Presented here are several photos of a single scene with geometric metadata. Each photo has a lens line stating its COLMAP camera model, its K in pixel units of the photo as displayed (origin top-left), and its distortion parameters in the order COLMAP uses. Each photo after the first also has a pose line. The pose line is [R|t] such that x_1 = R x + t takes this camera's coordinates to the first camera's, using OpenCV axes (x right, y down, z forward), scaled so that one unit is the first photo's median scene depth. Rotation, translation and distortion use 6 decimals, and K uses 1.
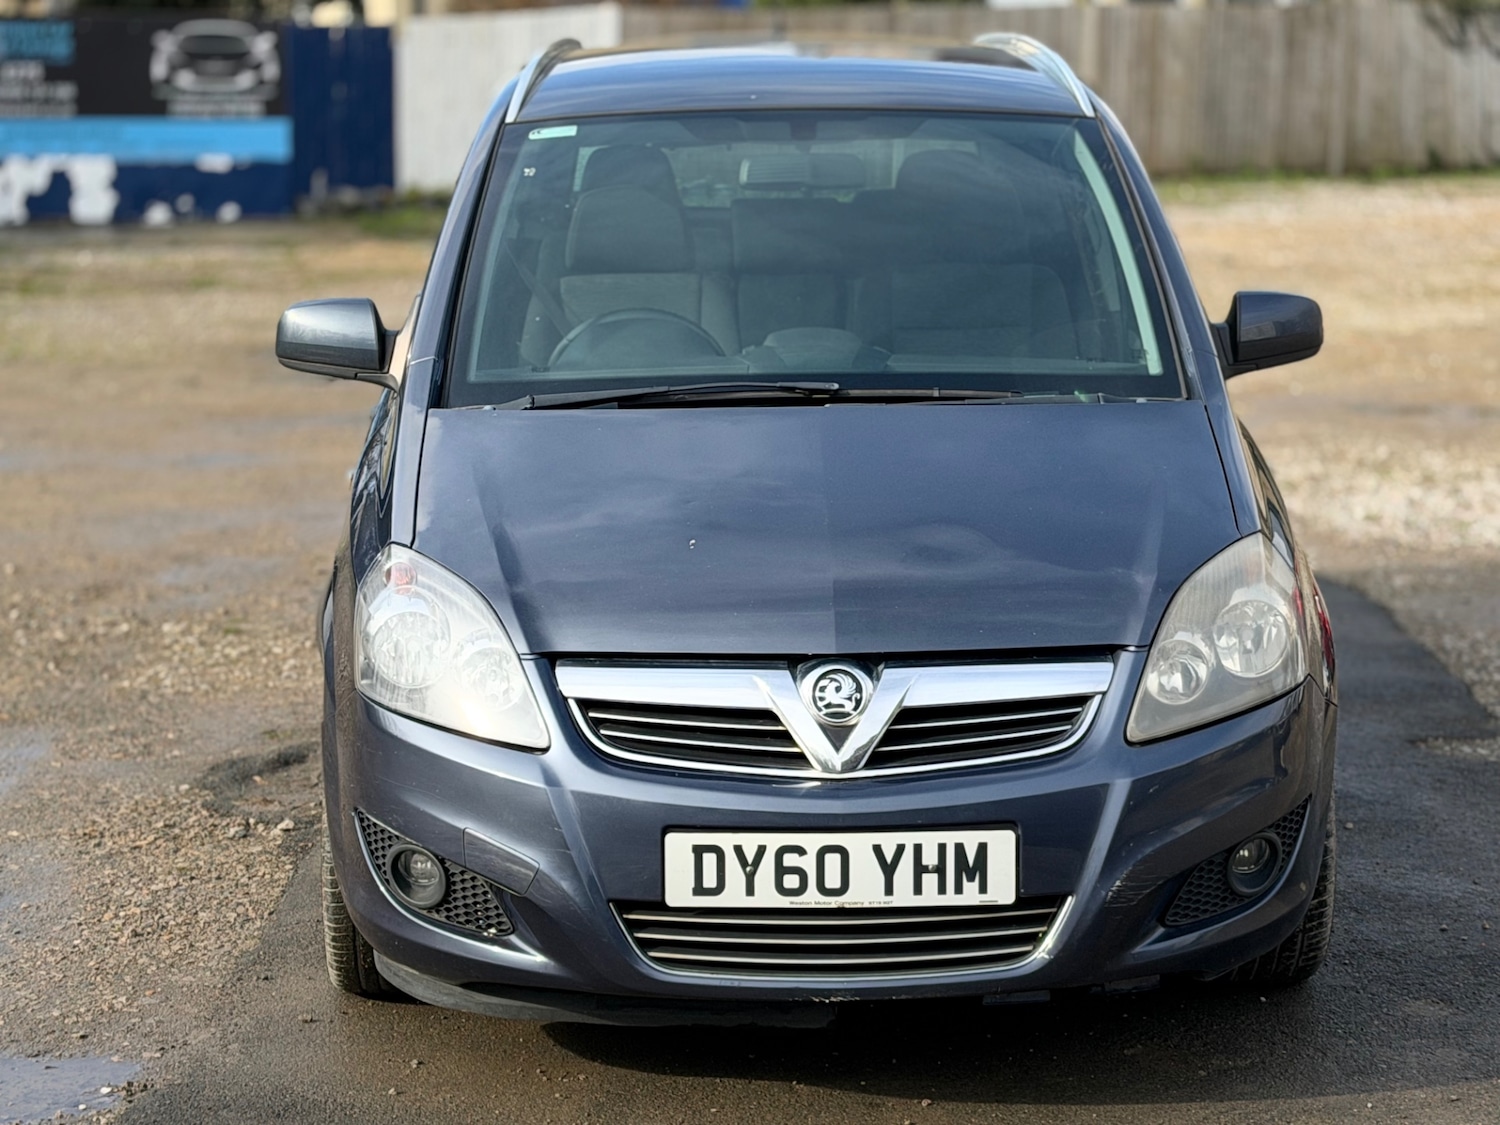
lens RADIAL K [[3298.5, 0, 757.9], [0, 3298.5, 555.3], [0, 0, 1]] dist [0.161963, 0.236149]
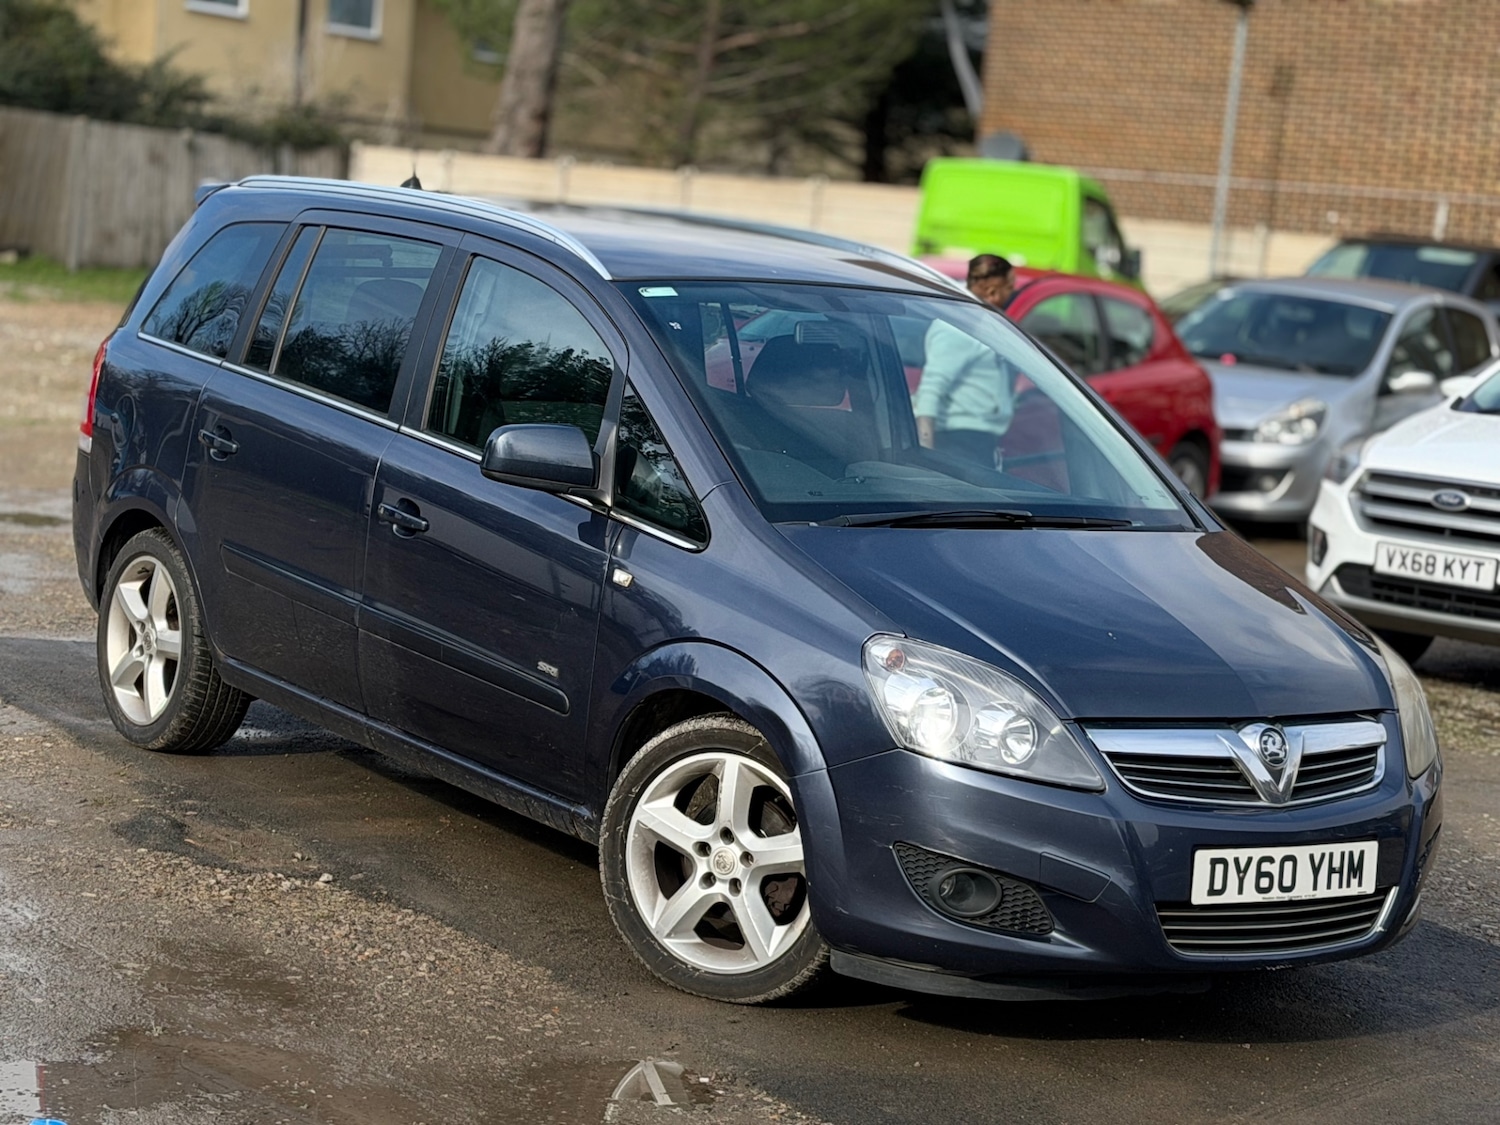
lens RADIAL K [[3298.5, 0, 757.9], [0, 3298.5, 555.3], [0, 0, 1]] dist [0.161963, 0.236149]
pose [[0.821094, 0.017413, 0.570528, -0.898959], [-0.004629, 0.999705, -0.023851, -0.003399], [-0.570775, 0.016943, 0.820932, -0.014789]]
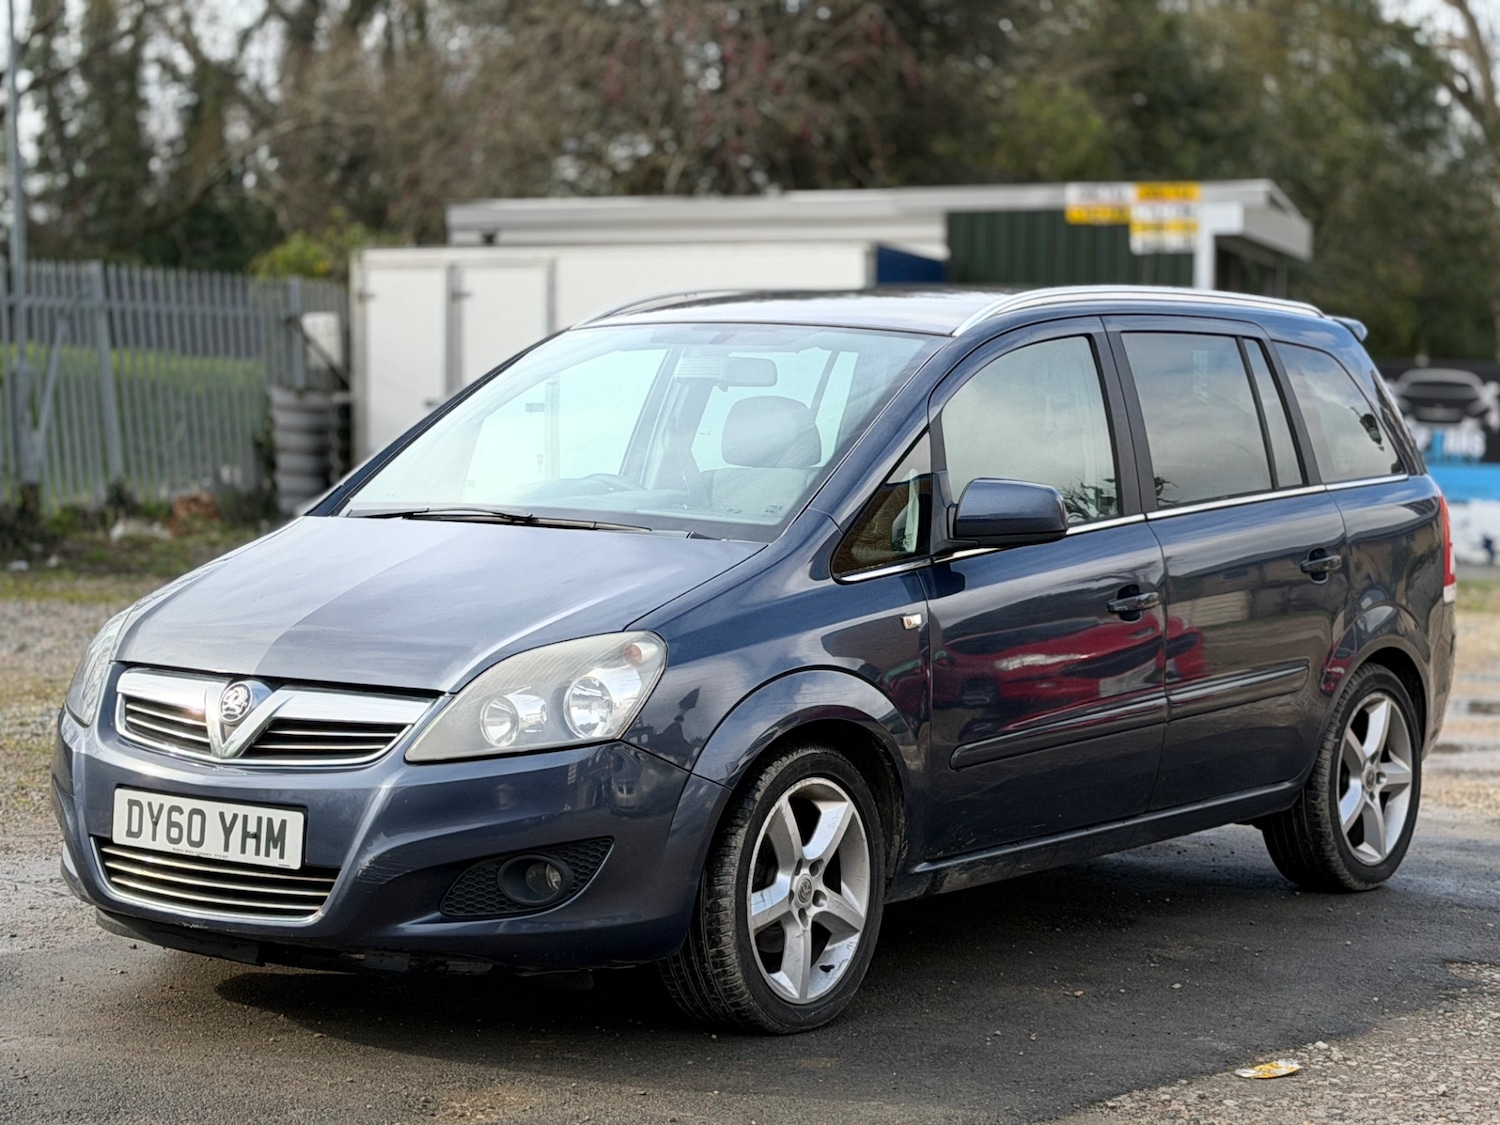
lens RADIAL K [[3298.5, 0, 757.9], [0, 3298.5, 555.3], [0, 0, 1]] dist [0.161963, 0.236149]
pose [[0.800746, 0.058514, -0.596139, 0.948577], [-0.128606, 0.988803, -0.075690, 0.055132], [0.585035, 0.137276, 0.799305, 0.034582]]
